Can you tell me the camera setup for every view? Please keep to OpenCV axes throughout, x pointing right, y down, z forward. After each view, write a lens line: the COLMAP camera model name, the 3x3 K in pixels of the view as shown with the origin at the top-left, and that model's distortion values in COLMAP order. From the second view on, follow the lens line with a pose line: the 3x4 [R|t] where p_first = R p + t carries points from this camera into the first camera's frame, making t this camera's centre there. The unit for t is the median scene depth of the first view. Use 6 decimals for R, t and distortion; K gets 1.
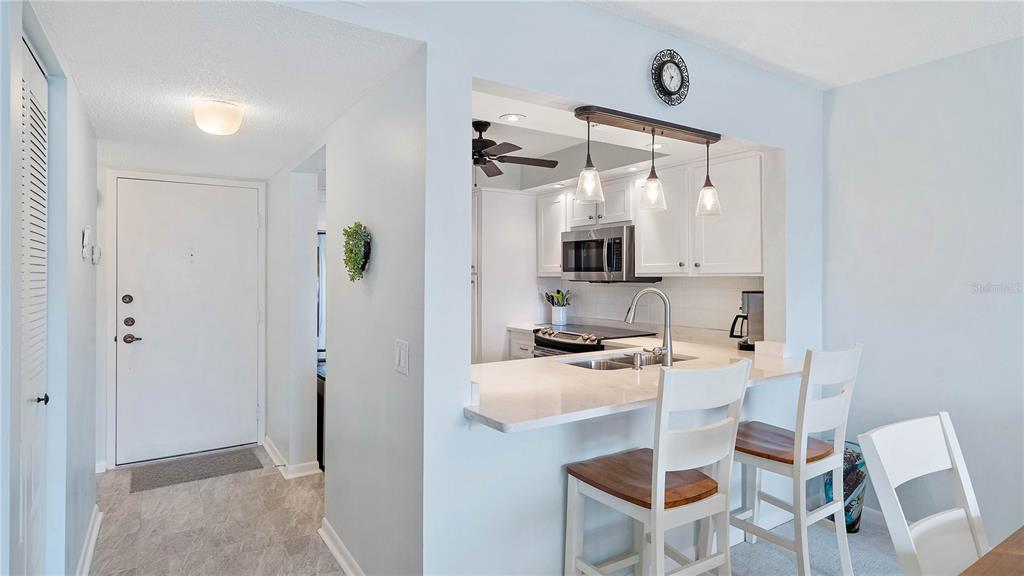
lens RADIAL K [[555.4, 0, 513.6], [0, 555.4, 278.3], [0, 0, 1]] dist [0.001764, 0.000113]
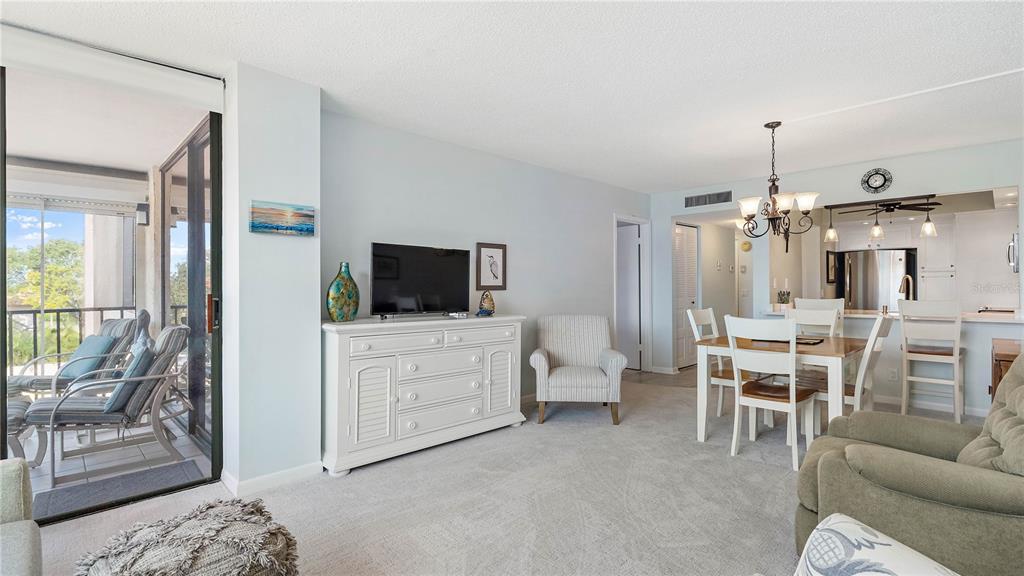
lens RADIAL K [[465.3, 0, 512.9], [0, 465.3, 325.7], [0, 0, 1]] dist [-0.001935, -0.000121]
pose [[0.203626, 0.080324, -0.975748, 0.990917], [0.003064, 0.996572, 0.082678, 0.035158], [0.979044, -0.019825, 0.202681, -0.453171]]
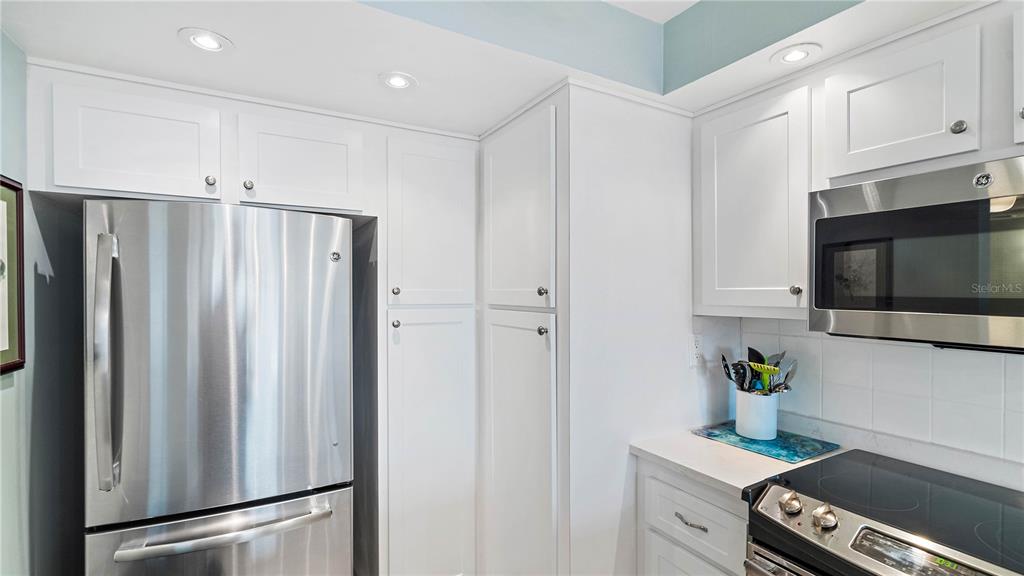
lens RADIAL K [[493.7, 0, 509.7], [0, 493.7, 291.6], [0, 0, 1]] dist [0.020532, 0.000030]
pose [[0.998212, 0.000664, -0.059773, -0.081540], [-0.000719, 0.999999, -0.000899, -0.021937], [0.059772, 0.000940, 0.998212, 0.705931]]
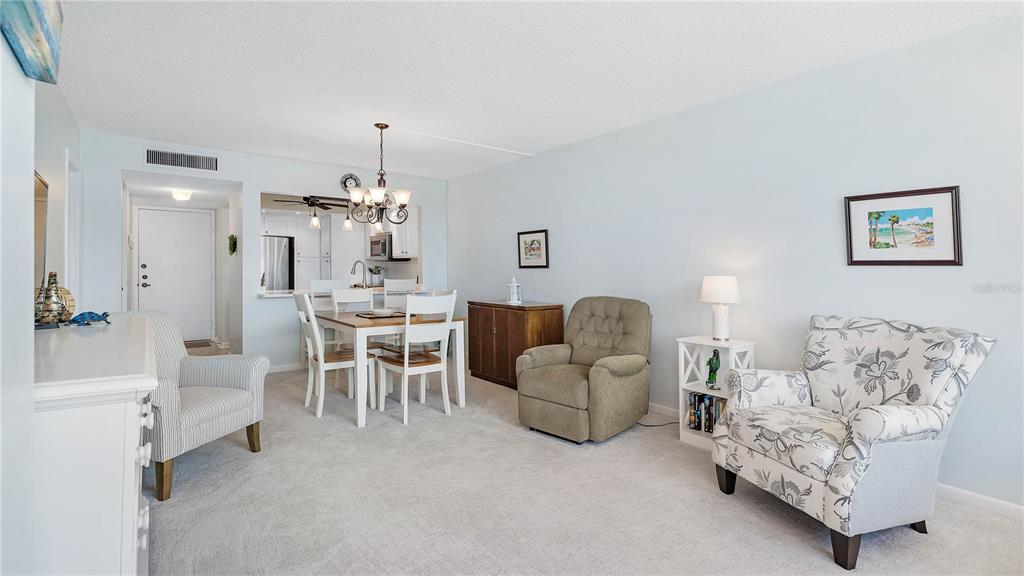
lens RADIAL K [[478.1, 0, 518.8], [0, 478.1, 277.0], [0, 0, 1]] dist [-0.004795, -0.000760]
pose [[0.996803, 0.003107, 0.079841, 0.496743], [-0.004200, 0.999900, 0.013535, 0.039093], [-0.079791, -0.013827, 0.996716, -0.783722]]
